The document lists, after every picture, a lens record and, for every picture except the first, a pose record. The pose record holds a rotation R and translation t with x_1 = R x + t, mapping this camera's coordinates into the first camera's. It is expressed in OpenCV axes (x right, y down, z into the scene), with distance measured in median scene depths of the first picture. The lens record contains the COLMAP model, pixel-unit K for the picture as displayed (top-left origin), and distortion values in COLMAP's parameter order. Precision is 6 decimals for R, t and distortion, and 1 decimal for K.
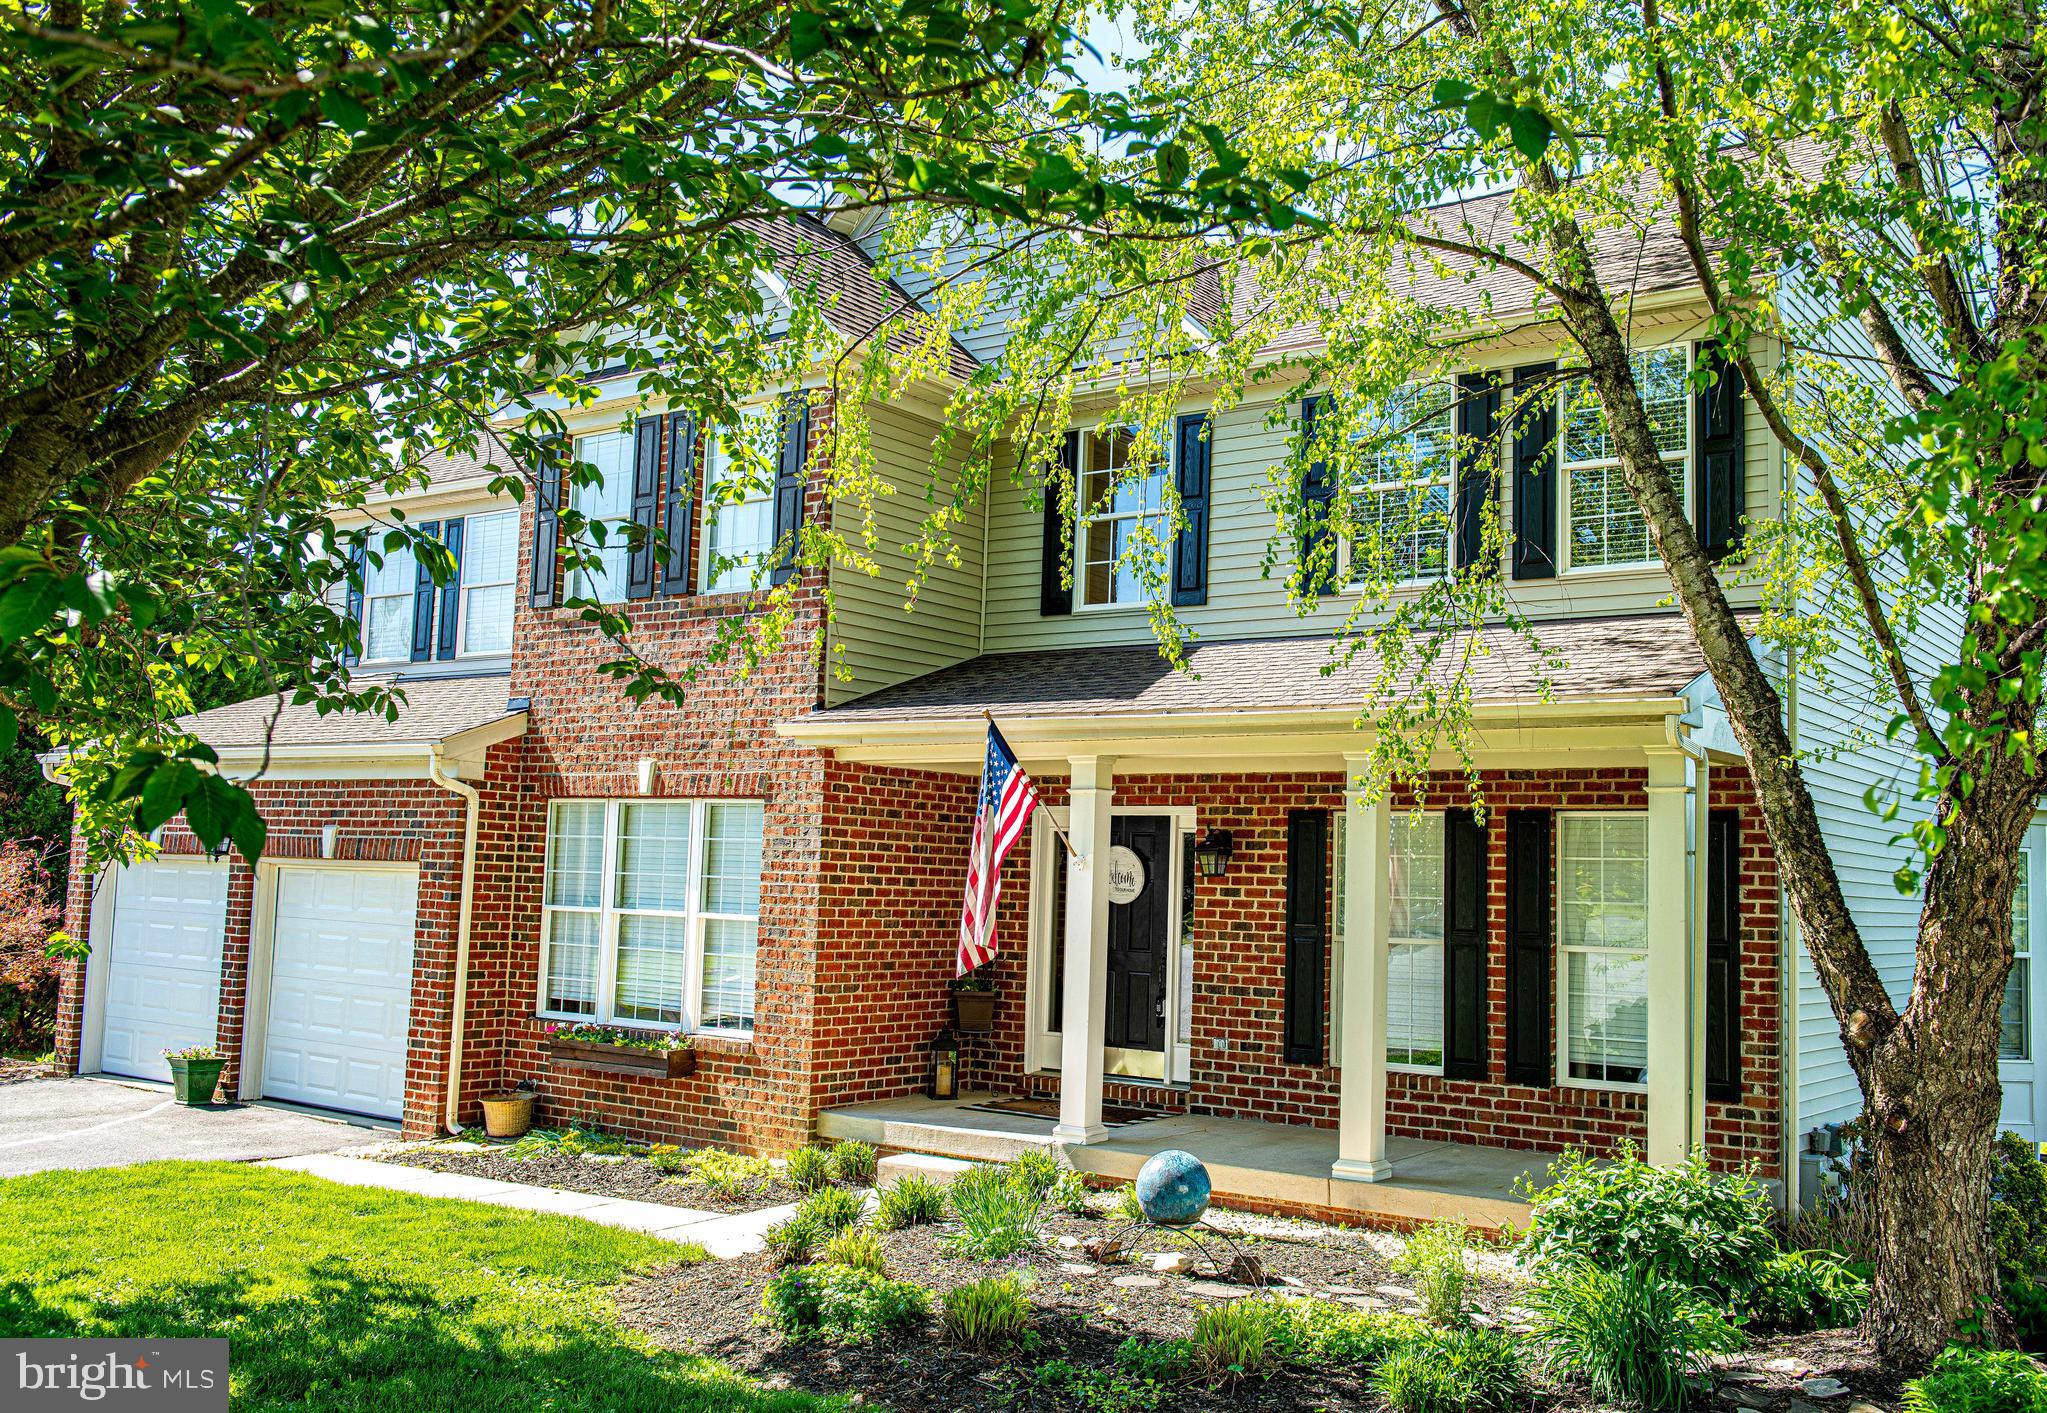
lens RADIAL K [[1913.7, 0, 1043.8], [0, 1913.7, 698.5], [0, 0, 1]] dist [0.007023, 0.000000]
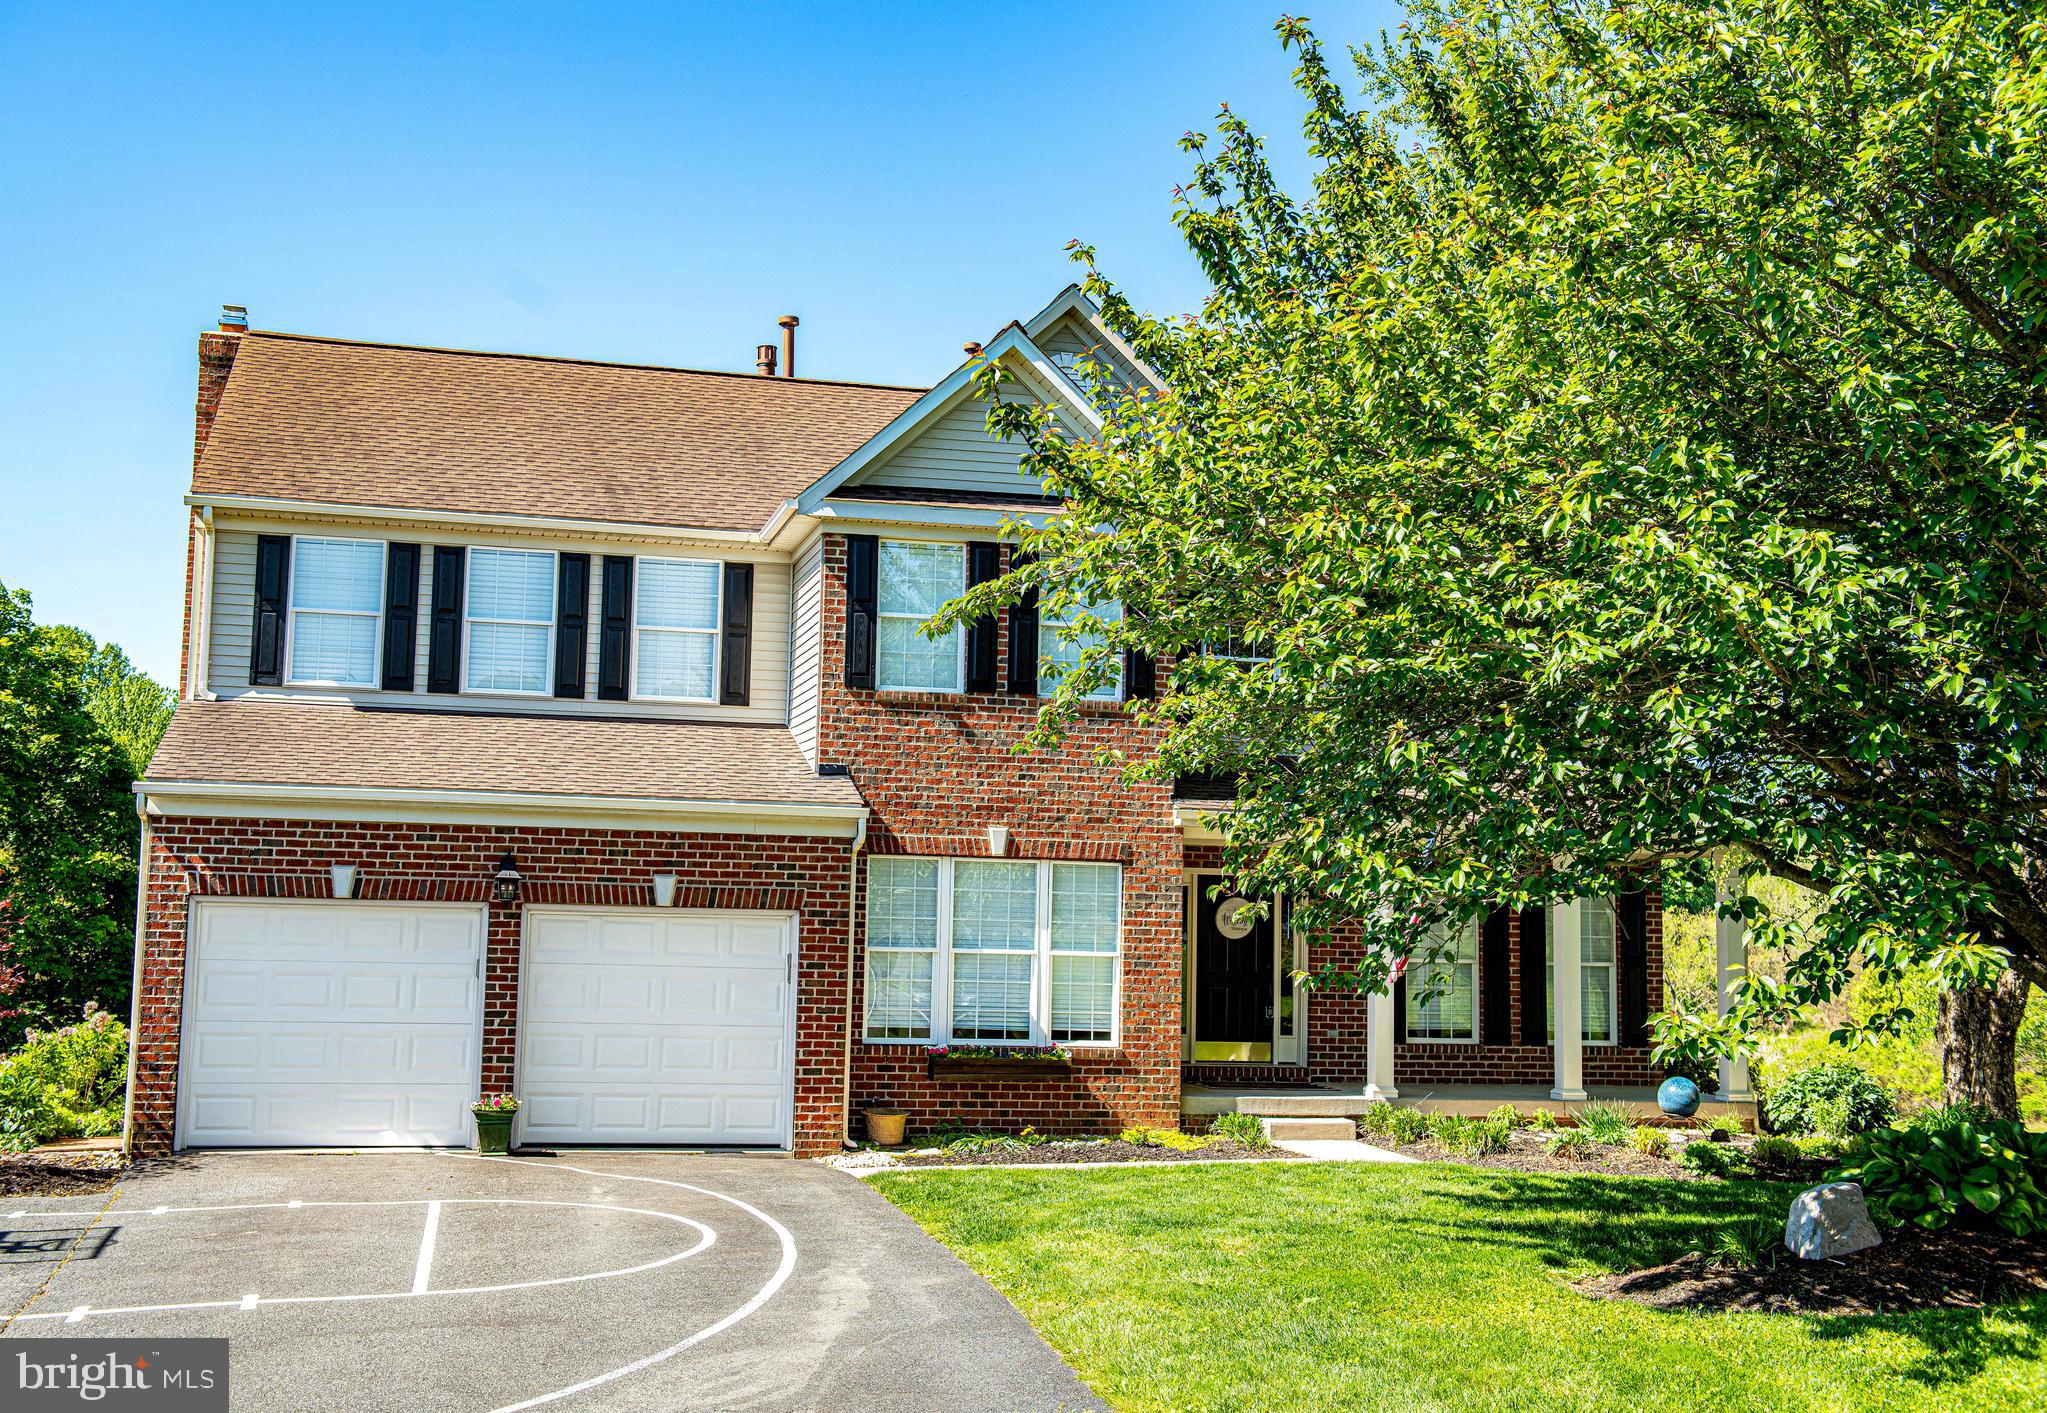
lens RADIAL K [[2331.6, 0, 974.0], [0, 2331.6, 690.8], [0, 0, 1]] dist [0.060232, 0.000000]
pose [[0.647861, 0.065071, 0.758974, -1.476081], [-0.076820, 0.996847, -0.019892, -0.026346], [-0.757875, -0.045417, 0.650816, 0.044980]]
